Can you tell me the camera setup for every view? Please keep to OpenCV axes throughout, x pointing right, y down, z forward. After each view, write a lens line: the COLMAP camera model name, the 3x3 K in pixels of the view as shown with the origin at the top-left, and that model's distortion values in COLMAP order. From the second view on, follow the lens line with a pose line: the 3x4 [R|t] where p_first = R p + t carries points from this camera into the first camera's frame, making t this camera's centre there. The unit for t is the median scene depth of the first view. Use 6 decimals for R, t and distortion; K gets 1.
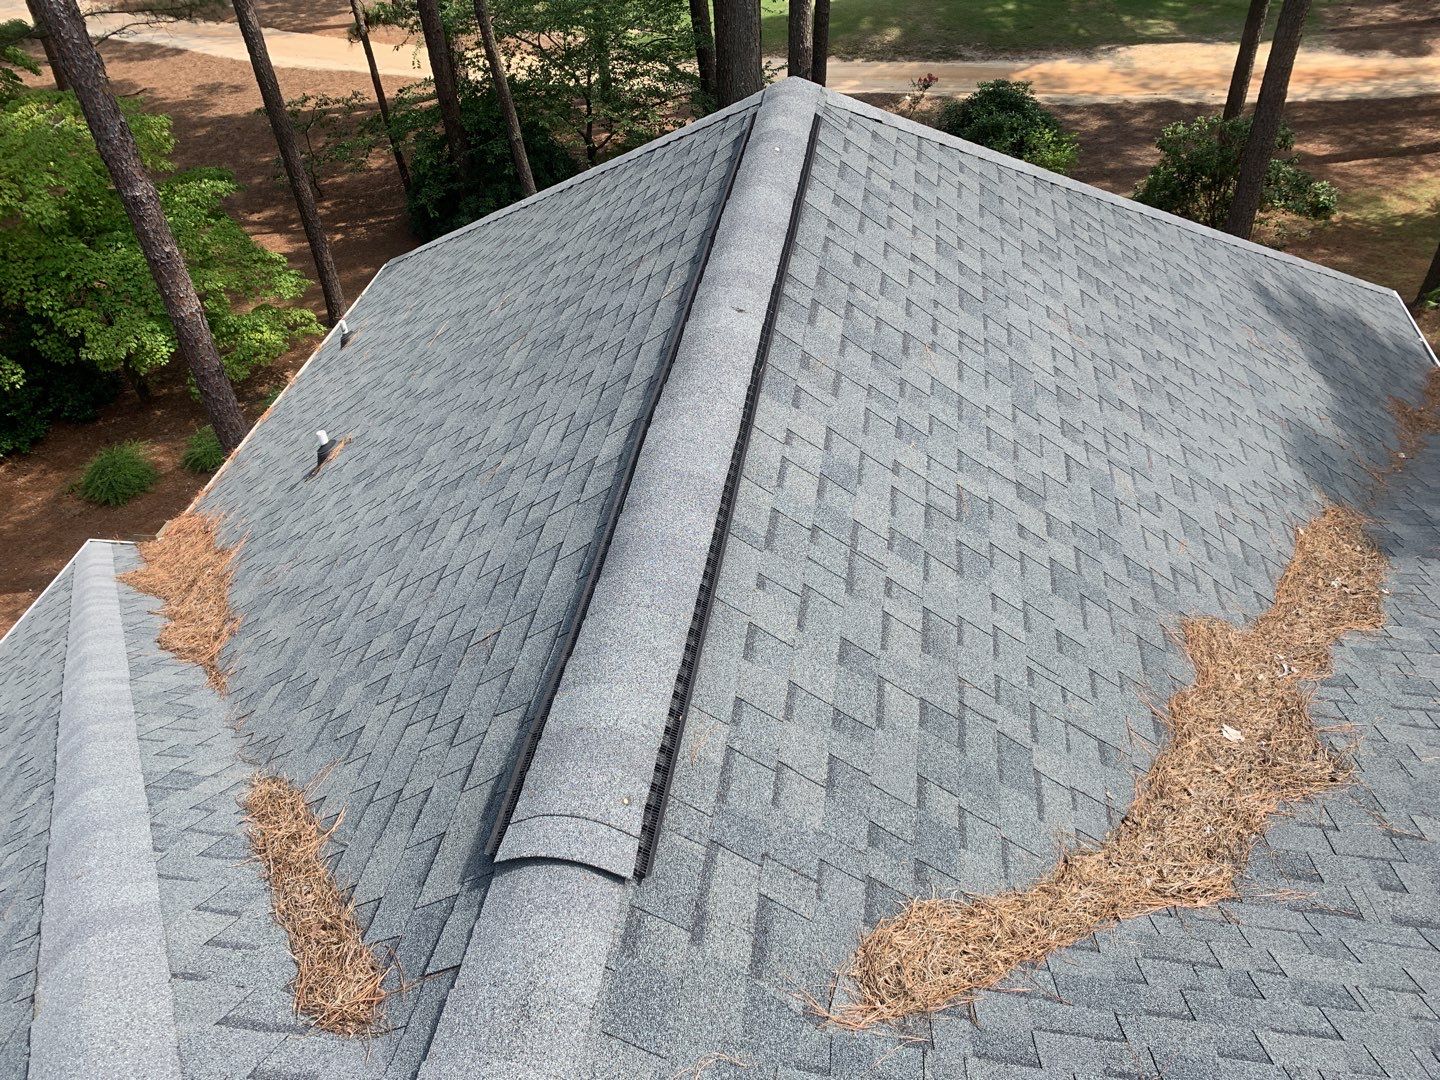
lens RADIAL K [[1087.5, 0, 693.5], [0, 1087.5, 540.0], [0, 0, 1]] dist [0.018593, -0.012873]
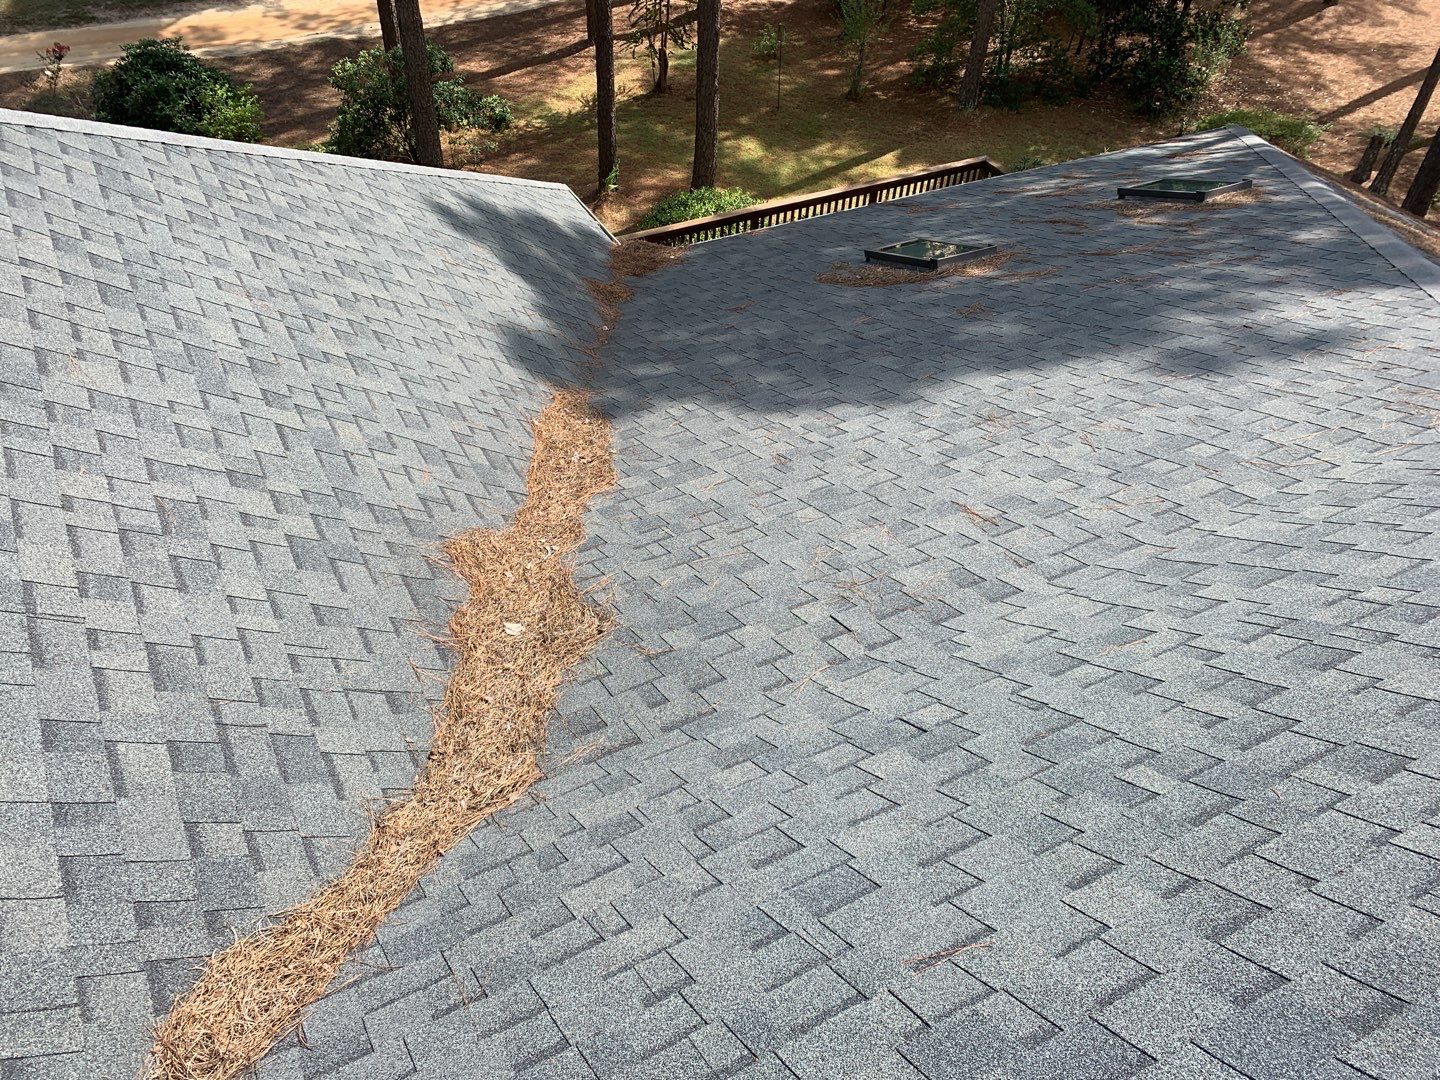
lens RADIAL K [[1087.5, 0, 693.5], [0, 1087.5, 540.0], [0, 0, 1]] dist [0.018593, -0.012873]
pose [[0.791724, -0.358626, 0.494530, 0.104019], [0.337545, 0.931556, 0.135154, 0.009159], [-0.509153, 0.059922, 0.858588, -0.007605]]
